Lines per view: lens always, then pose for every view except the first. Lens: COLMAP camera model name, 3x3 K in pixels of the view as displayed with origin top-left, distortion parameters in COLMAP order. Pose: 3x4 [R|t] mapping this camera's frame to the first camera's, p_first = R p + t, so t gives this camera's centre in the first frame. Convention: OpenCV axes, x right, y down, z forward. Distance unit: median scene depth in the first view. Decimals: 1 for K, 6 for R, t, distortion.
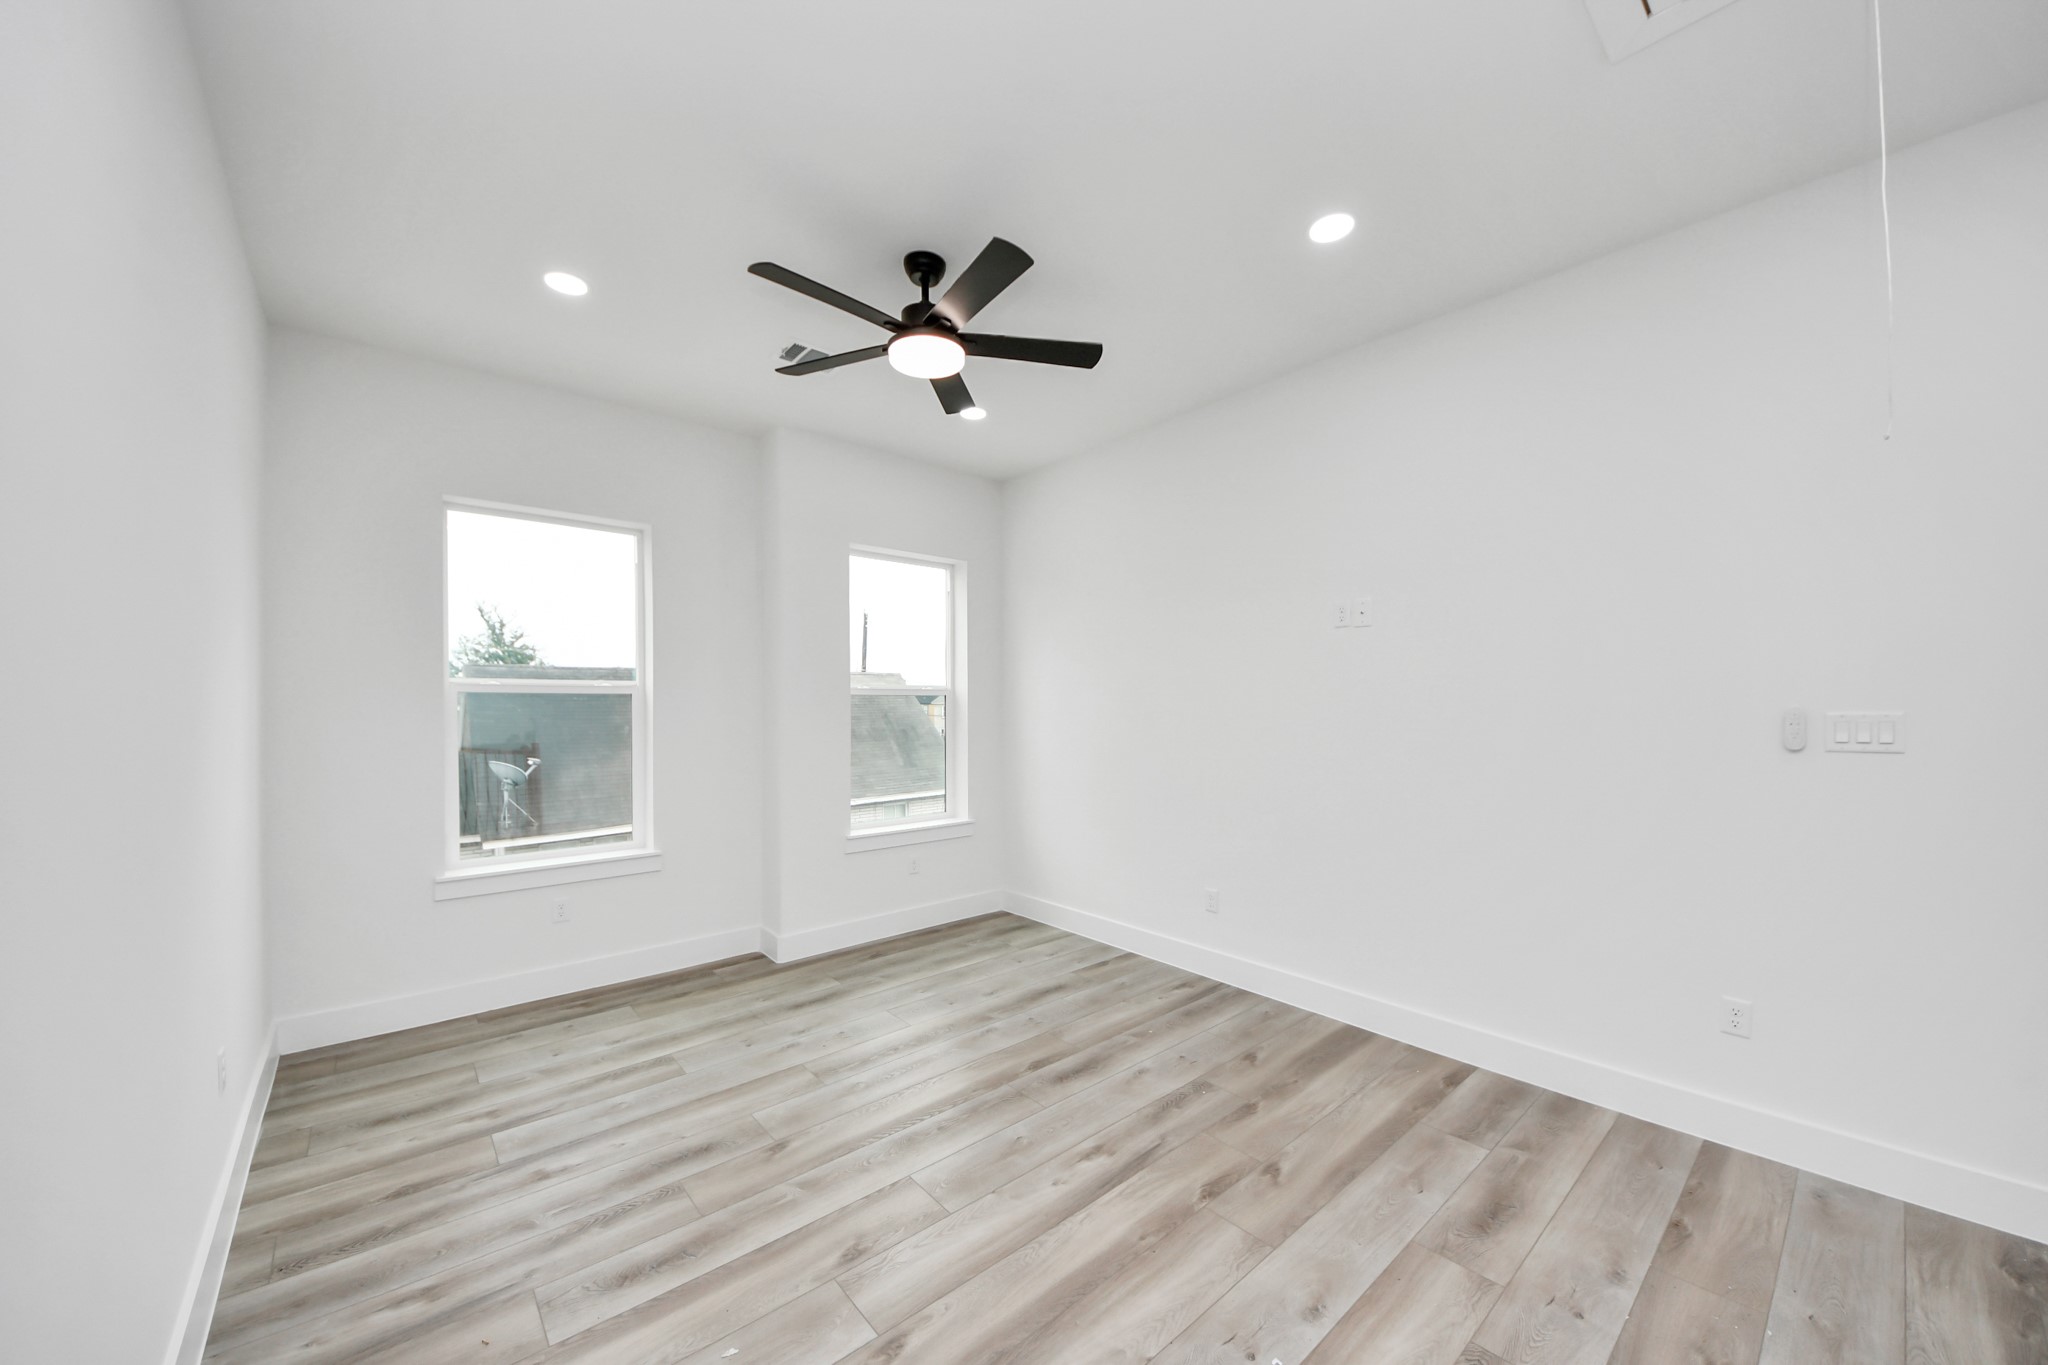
lens RADIAL K [[751.1, 0, 1025.9], [0, 751.1, 689.2], [0, 0, 1]] dist [0.019878, -0.015330]
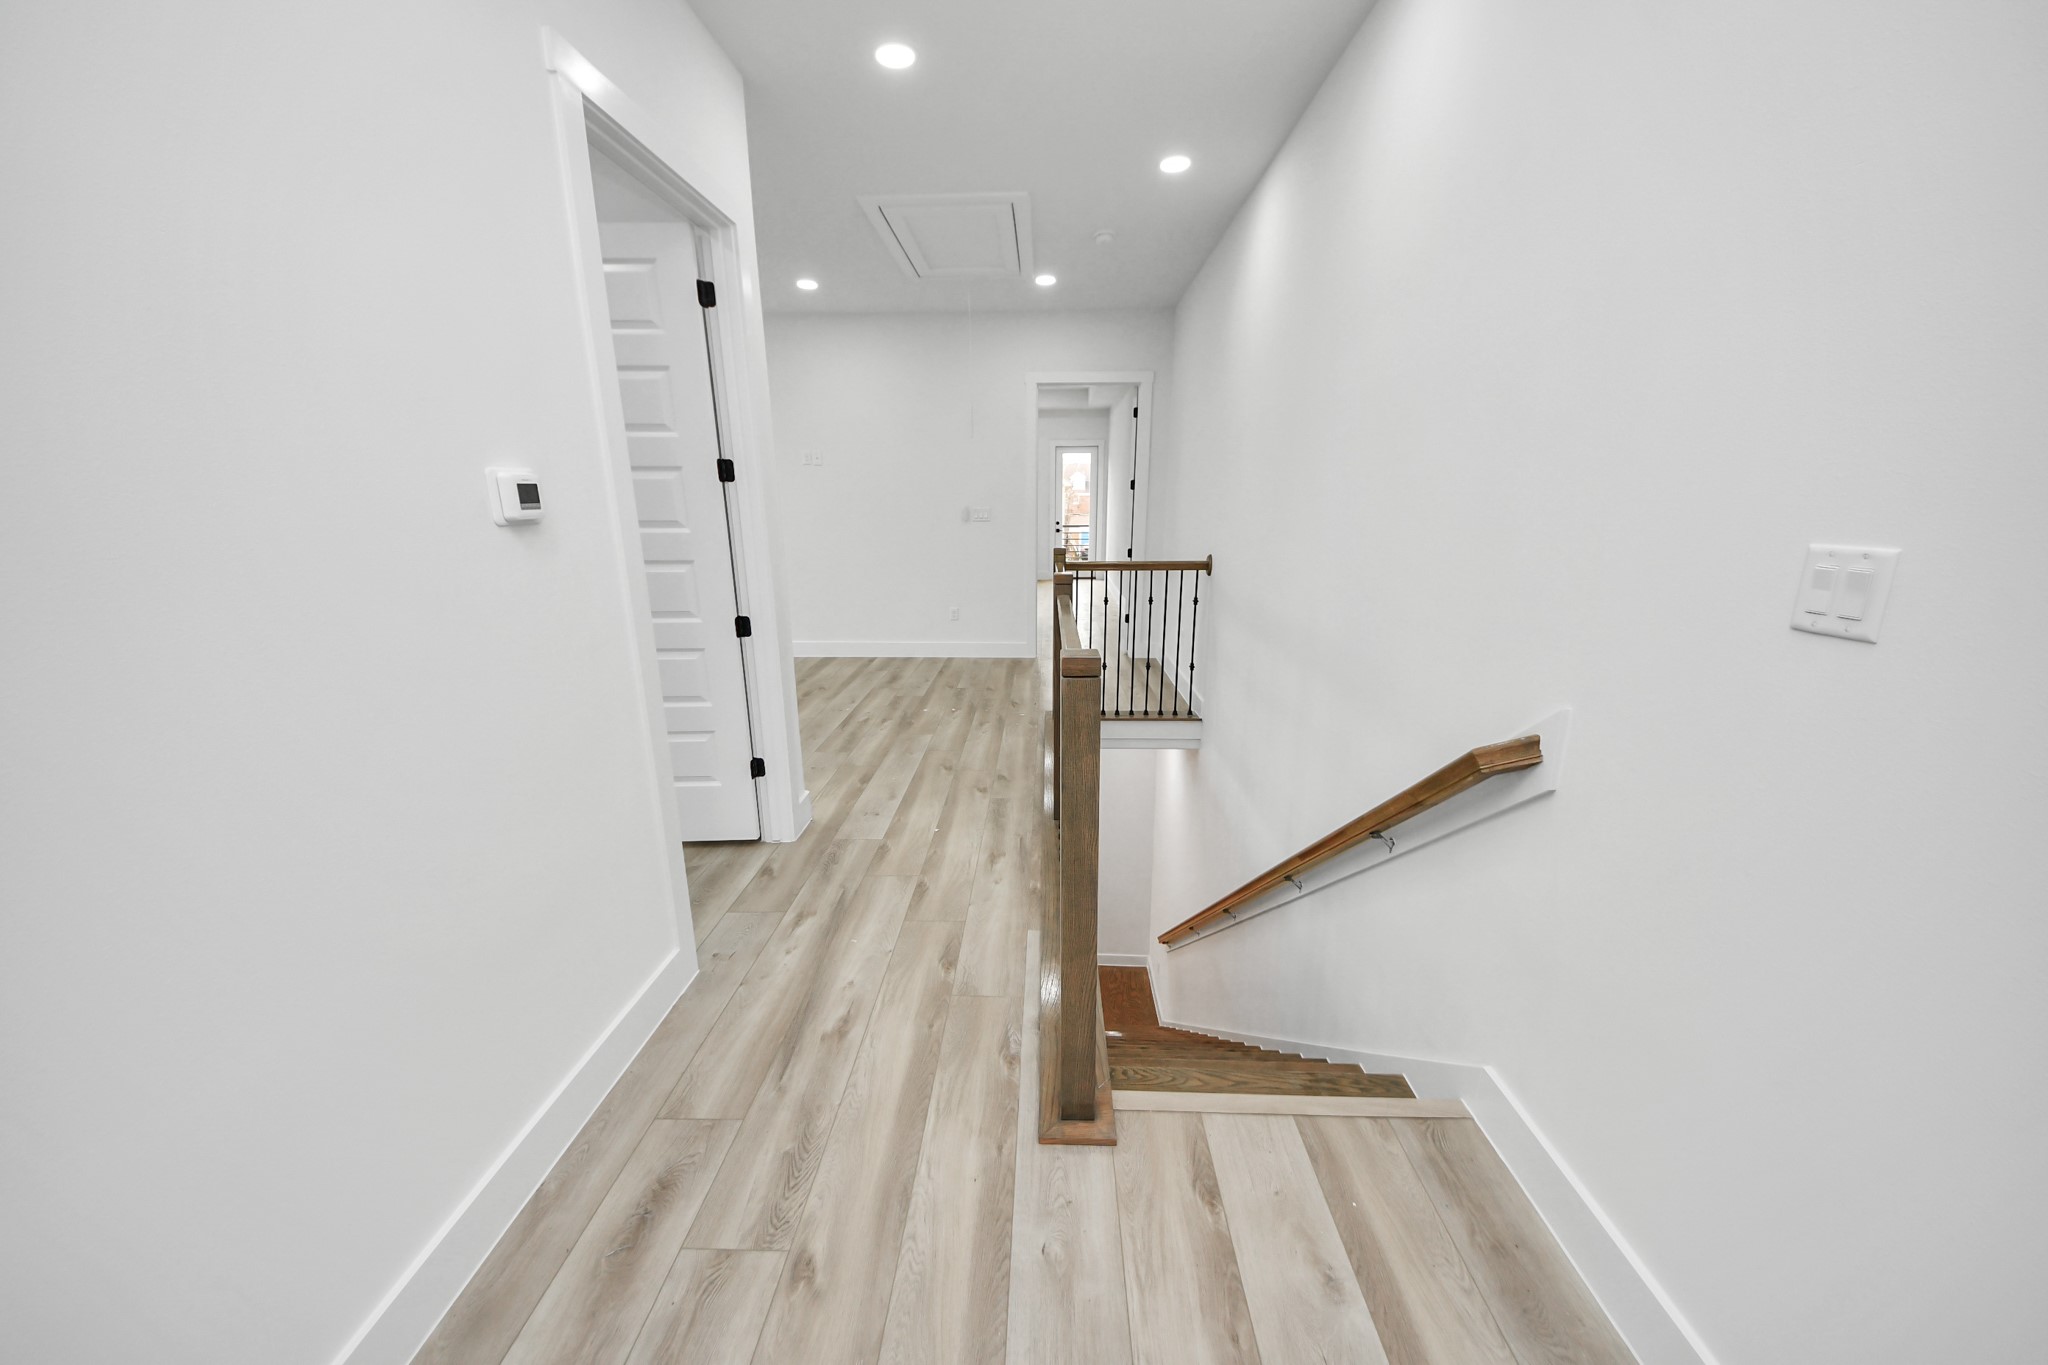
lens RADIAL K [[727.4, 0, 1022.3], [0, 727.4, 684.9], [0, 0, 1]] dist [0.044754, -0.027834]
pose [[0.684035, -0.179502, 0.707018, -0.849517], [-0.011777, 0.966406, 0.256751, -0.030819], [-0.729354, -0.183953, 0.658942, -1.013116]]
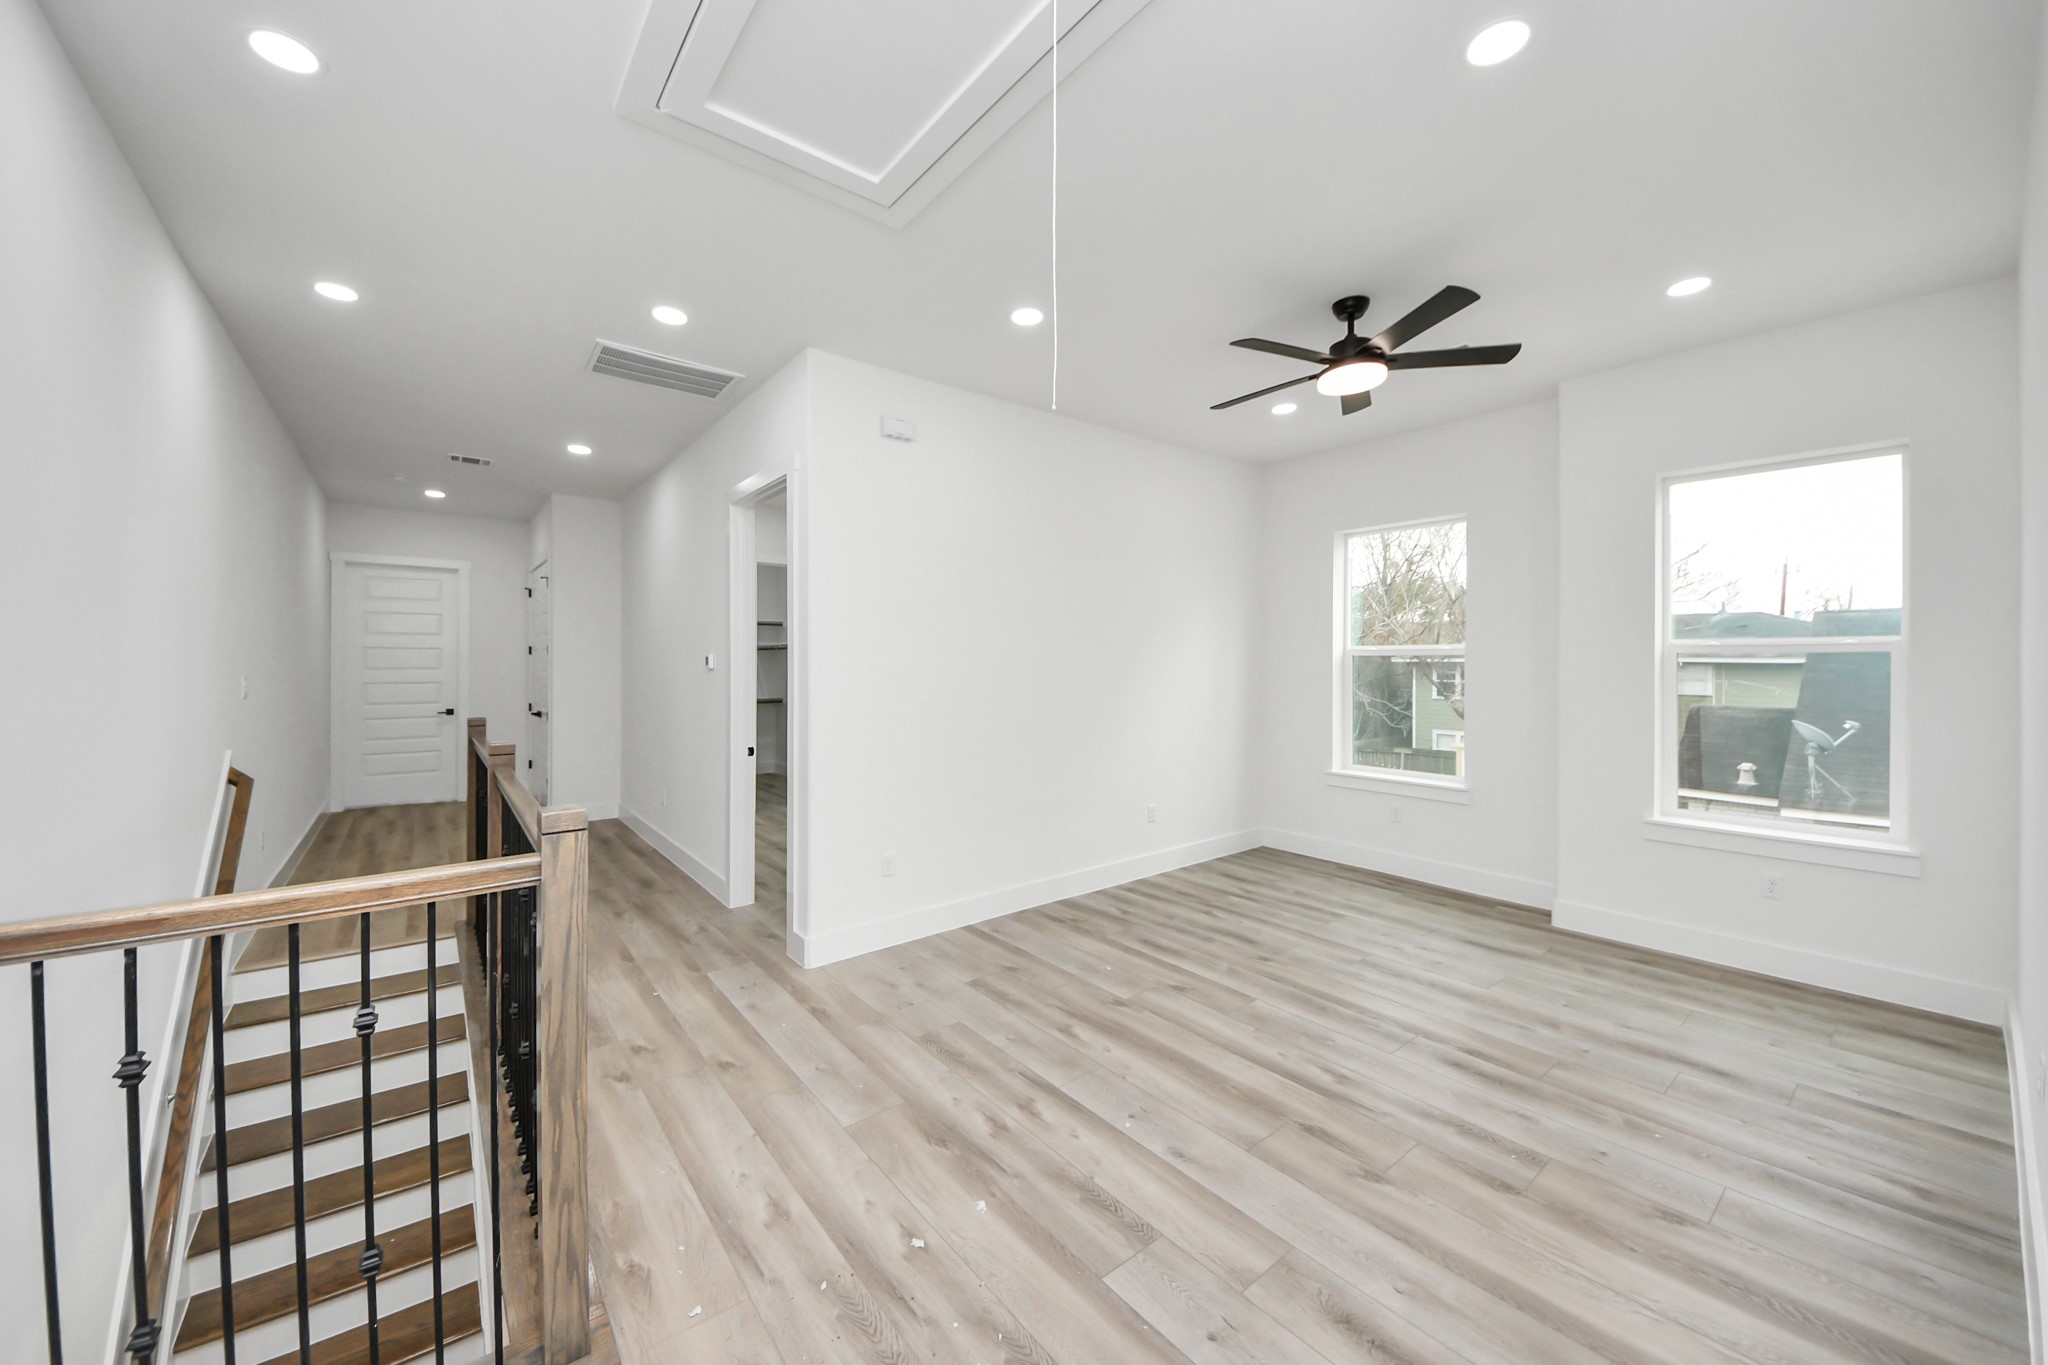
lens RADIAL K [[727.4, 0, 1022.3], [0, 727.4, 684.9], [0, 0, 1]] dist [0.044754, -0.027834]
pose [[-0.037251, 0.037189, -0.998614, 1.058073], [0.023260, 0.999069, 0.036339, -0.017526], [0.999035, -0.021874, -0.038081, 0.522068]]
